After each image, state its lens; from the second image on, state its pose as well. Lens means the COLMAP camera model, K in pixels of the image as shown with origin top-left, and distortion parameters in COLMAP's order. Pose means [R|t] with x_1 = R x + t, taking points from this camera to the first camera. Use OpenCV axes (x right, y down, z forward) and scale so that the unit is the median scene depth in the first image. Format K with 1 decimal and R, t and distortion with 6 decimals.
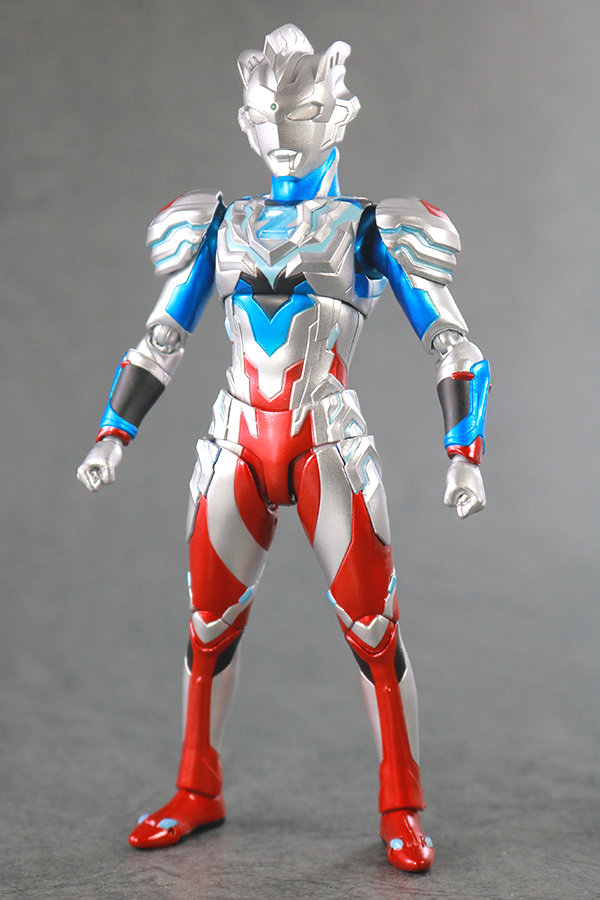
lens RADIAL K [[1882.3, 0, 300.0], [0, 1882.3, 450.0], [0, 0, 1]] dist [0.011071, 0.163637]
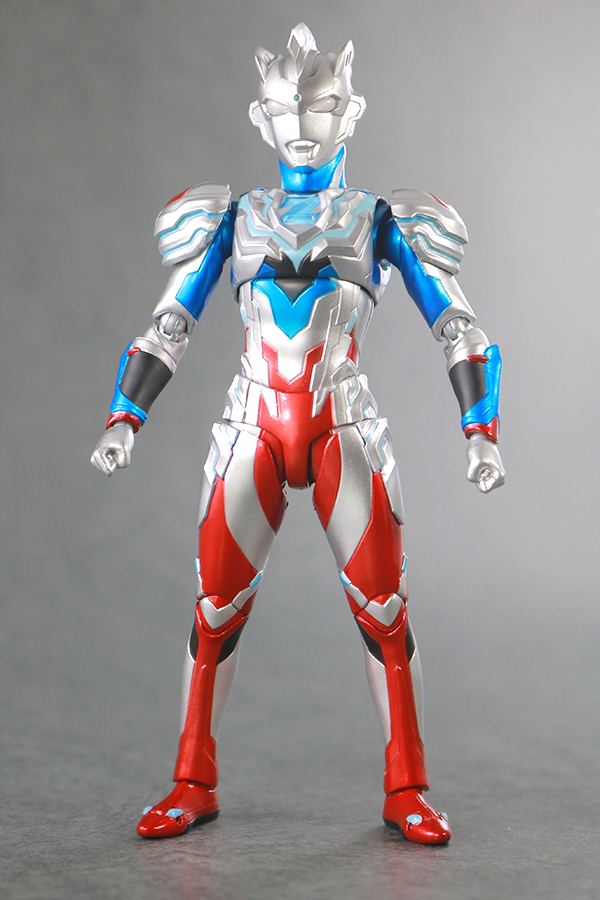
lens RADIAL K [[1882.3, 0, 300.0], [0, 1882.3, 450.0], [0, 0, 1]] dist [0.011071, 0.163637]
pose [[0.983874, 0.002936, 0.178841, -0.191968], [0.009814, 0.997473, -0.070364, 0.081528], [-0.178595, 0.070985, 0.981359, -0.001372]]
